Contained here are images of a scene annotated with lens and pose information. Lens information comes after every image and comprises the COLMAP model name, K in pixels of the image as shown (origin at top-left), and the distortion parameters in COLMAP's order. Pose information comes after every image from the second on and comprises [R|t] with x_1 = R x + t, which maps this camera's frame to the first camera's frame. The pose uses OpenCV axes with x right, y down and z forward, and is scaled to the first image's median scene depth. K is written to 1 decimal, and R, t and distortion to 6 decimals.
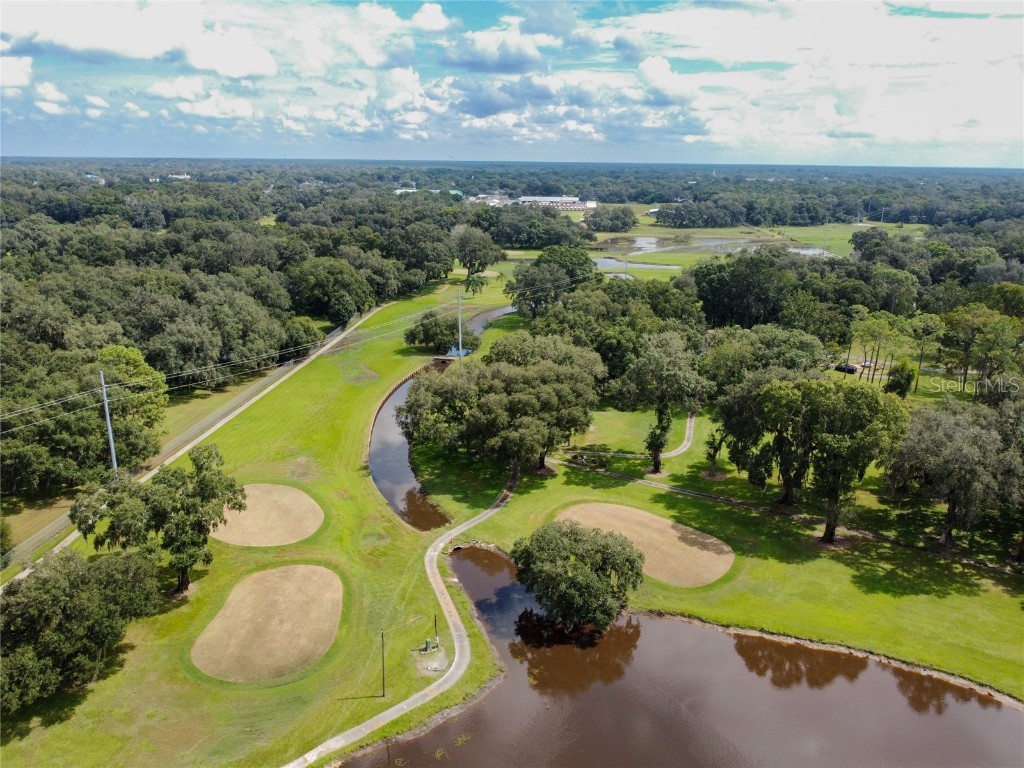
lens RADIAL K [[764.6, 0, 508.5], [0, 764.6, 376.7], [0, 0, 1]] dist [-0.005797, -0.007720]
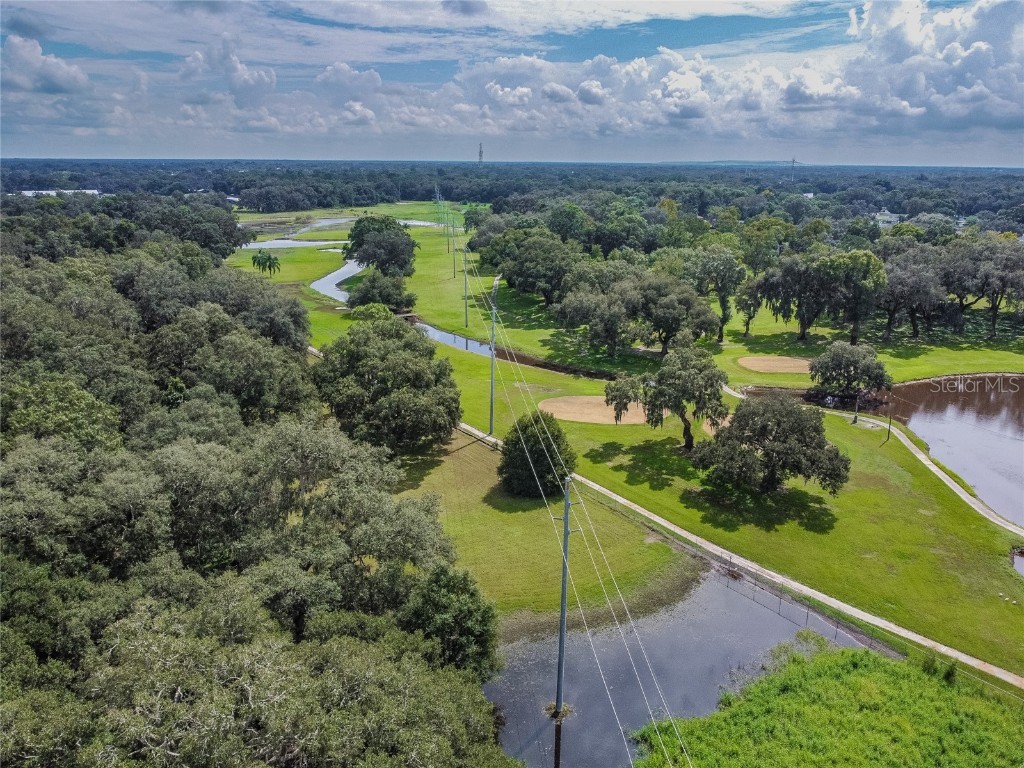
lens RADIAL K [[763.5, 0, 512.0], [0, 763.5, 384.0], [0, 0, 1]] dist [-0.006869, -0.007296]
pose [[0.745771, -0.192689, 0.637728, -0.208023], [0.182867, 0.979698, 0.082168, 0.002755], [-0.640613, 0.055341, 0.765867, 0.031160]]
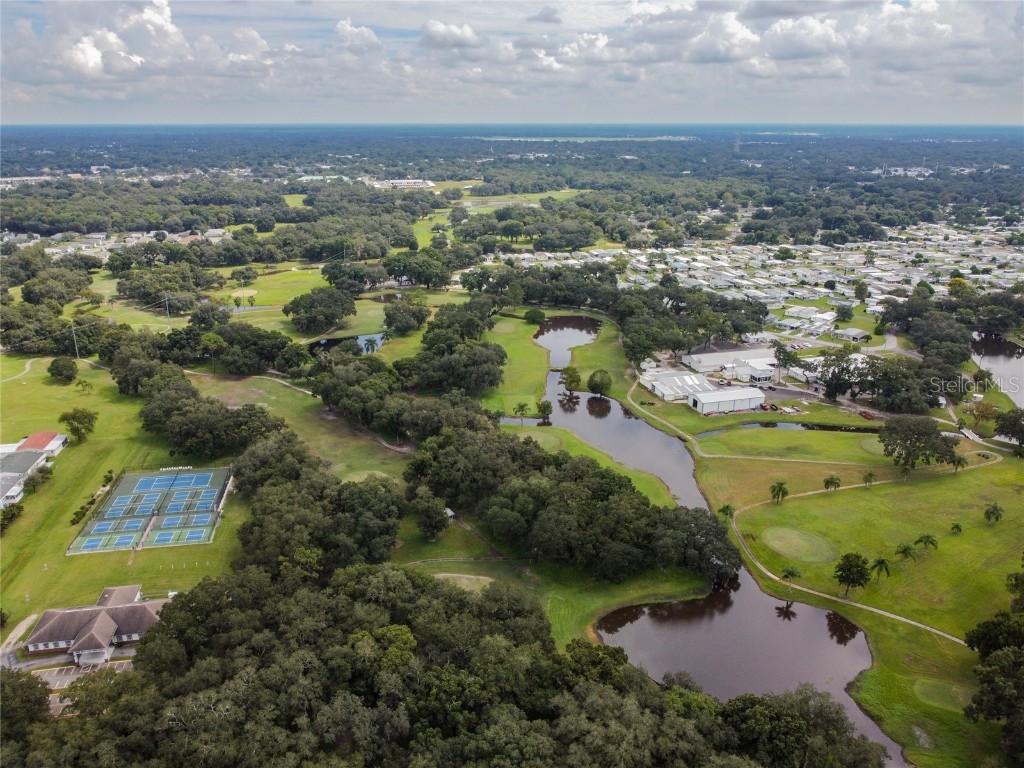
lens RADIAL K [[763.5, 0, 512.0], [0, 763.5, 384.0], [0, 0, 1]] dist [-0.006869, -0.007296]
pose [[0.960049, -0.102625, 0.260334, -0.292222], [0.086863, 0.993660, 0.071377, 0.176056], [-0.266009, -0.045912, 0.962877, -1.064346]]
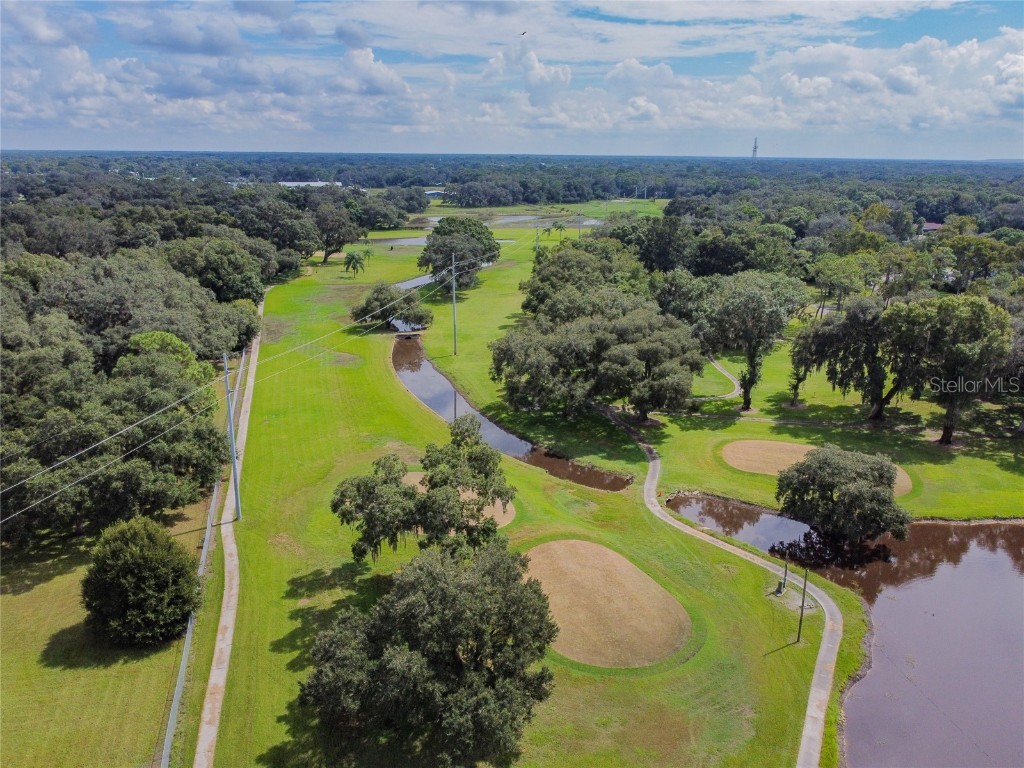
lens RADIAL K [[764.6, 0, 508.5], [0, 764.6, 376.7], [0, 0, 1]] dist [-0.005797, -0.007720]
pose [[0.933751, -0.103282, 0.342698, -0.089618], [0.099375, 0.994628, 0.028993, 0.003993], [-0.343851, 0.006983, 0.938998, 0.028609]]
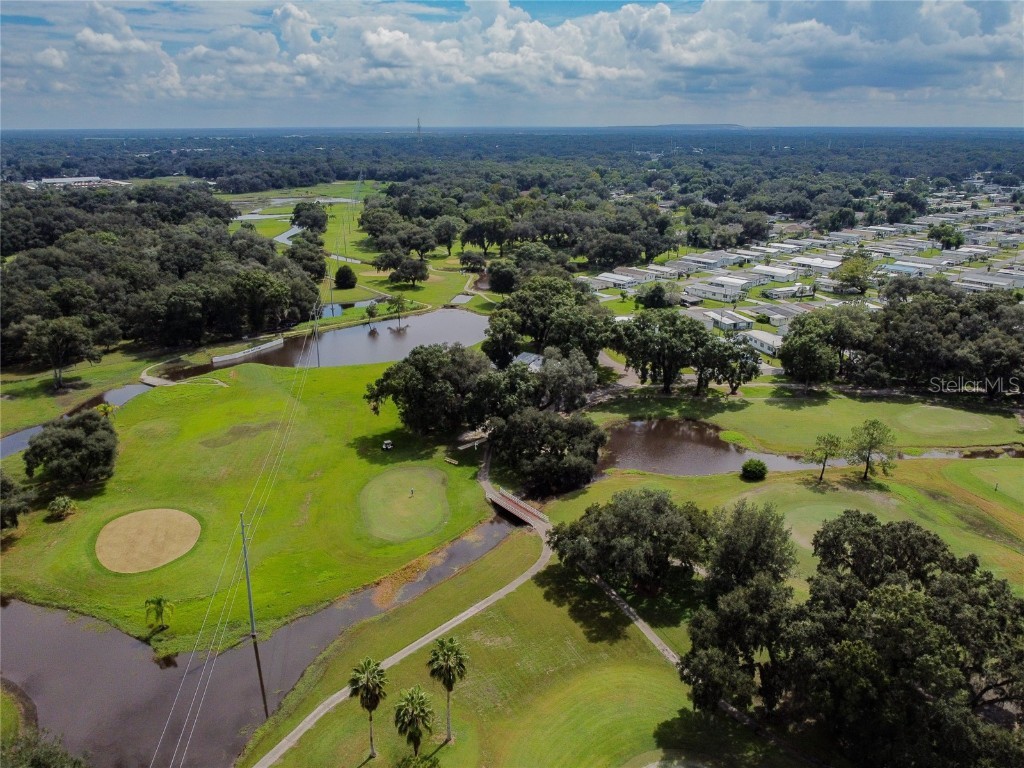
lens RADIAL K [[763.5, 0, 512.0], [0, 763.5, 384.0], [0, 0, 1]] dist [-0.006869, -0.007296]
pose [[0.705366, -0.240583, 0.666767, -0.417661], [0.203284, 0.969787, 0.134866, 0.057315], [-0.679069, 0.040413, 0.732961, -0.350378]]
